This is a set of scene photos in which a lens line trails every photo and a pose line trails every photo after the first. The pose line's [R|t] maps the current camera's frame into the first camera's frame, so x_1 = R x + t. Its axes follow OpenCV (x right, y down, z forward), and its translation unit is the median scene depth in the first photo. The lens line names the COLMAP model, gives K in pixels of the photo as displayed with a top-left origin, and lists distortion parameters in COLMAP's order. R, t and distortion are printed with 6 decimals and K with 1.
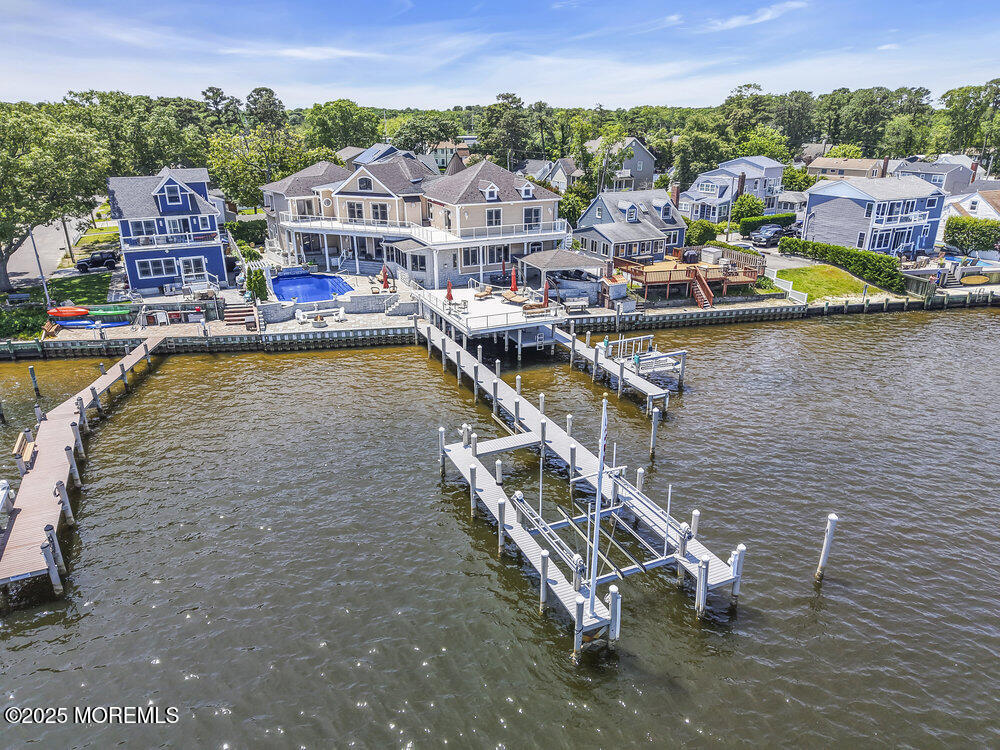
lens RADIAL K [[653.4, 0, 500.0], [0, 653.4, 375.0], [0, 0, 1]] dist [0.026349, -0.032595]
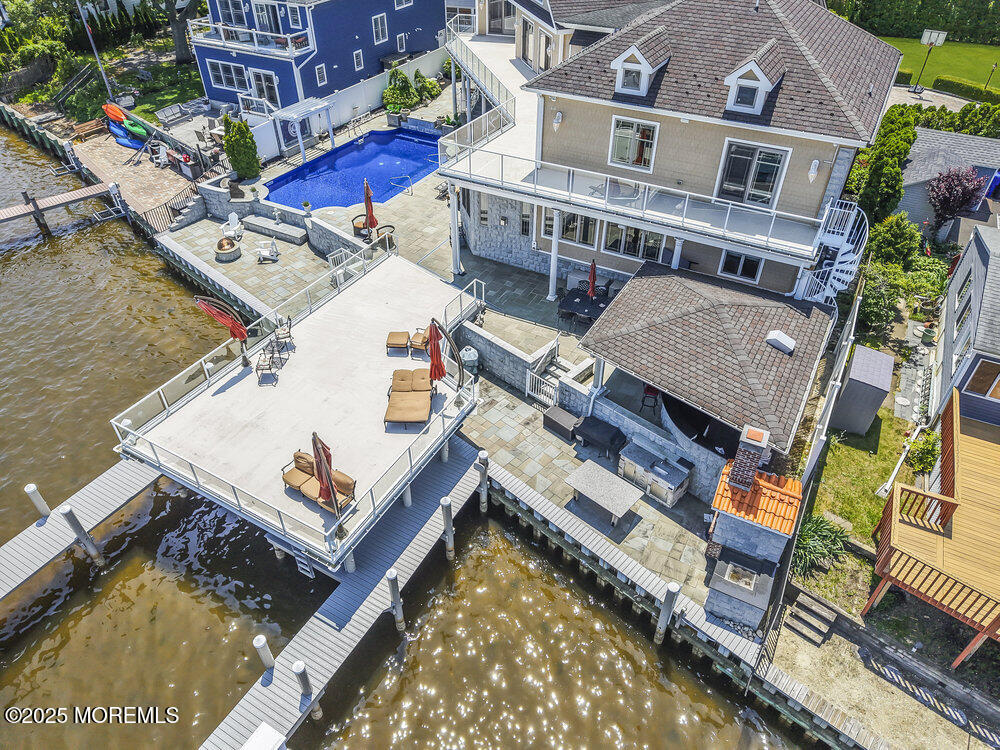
lens RADIAL K [[653.4, 0, 500.0], [0, 653.4, 375.0], [0, 0, 1]] dist [0.026349, -0.032595]
pose [[0.585211, 0.521950, -0.620561, 0.229345], [-0.301029, 0.850445, 0.431422, -0.253825], [0.752934, -0.065667, 0.654812, 0.662267]]
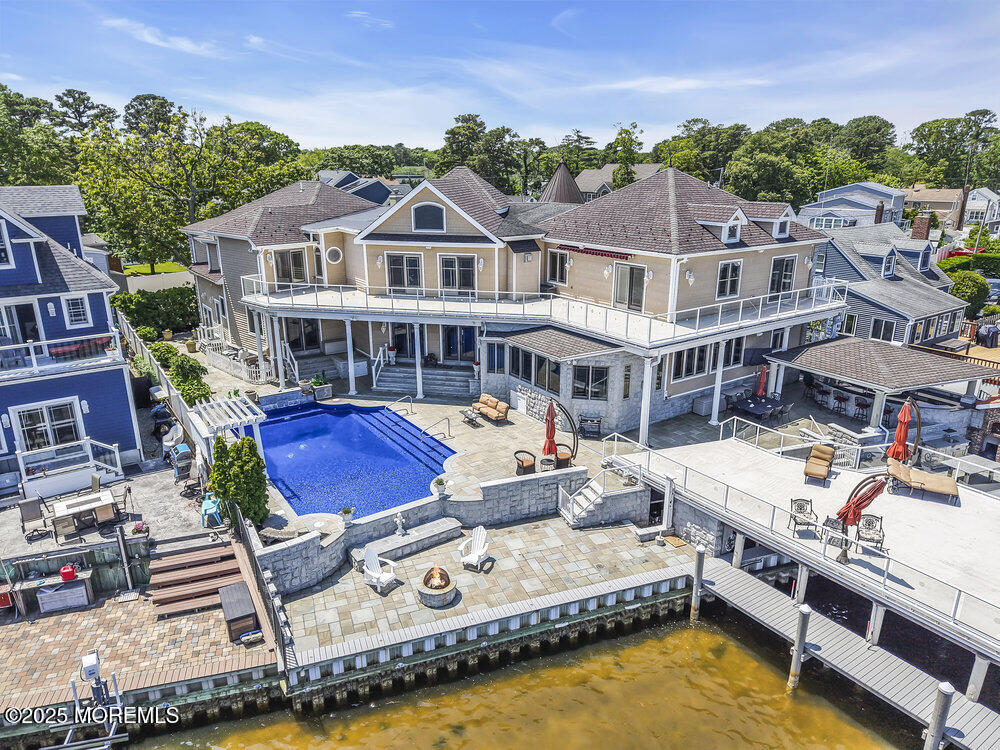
lens RADIAL K [[653.4, 0, 500.0], [0, 653.4, 375.0], [0, 0, 1]] dist [0.026349, -0.032595]
pose [[0.984486, -0.049270, 0.168405, -0.246718], [0.059904, 0.996479, -0.058653, -0.143866], [-0.164922, 0.067831, 0.983971, 0.524355]]
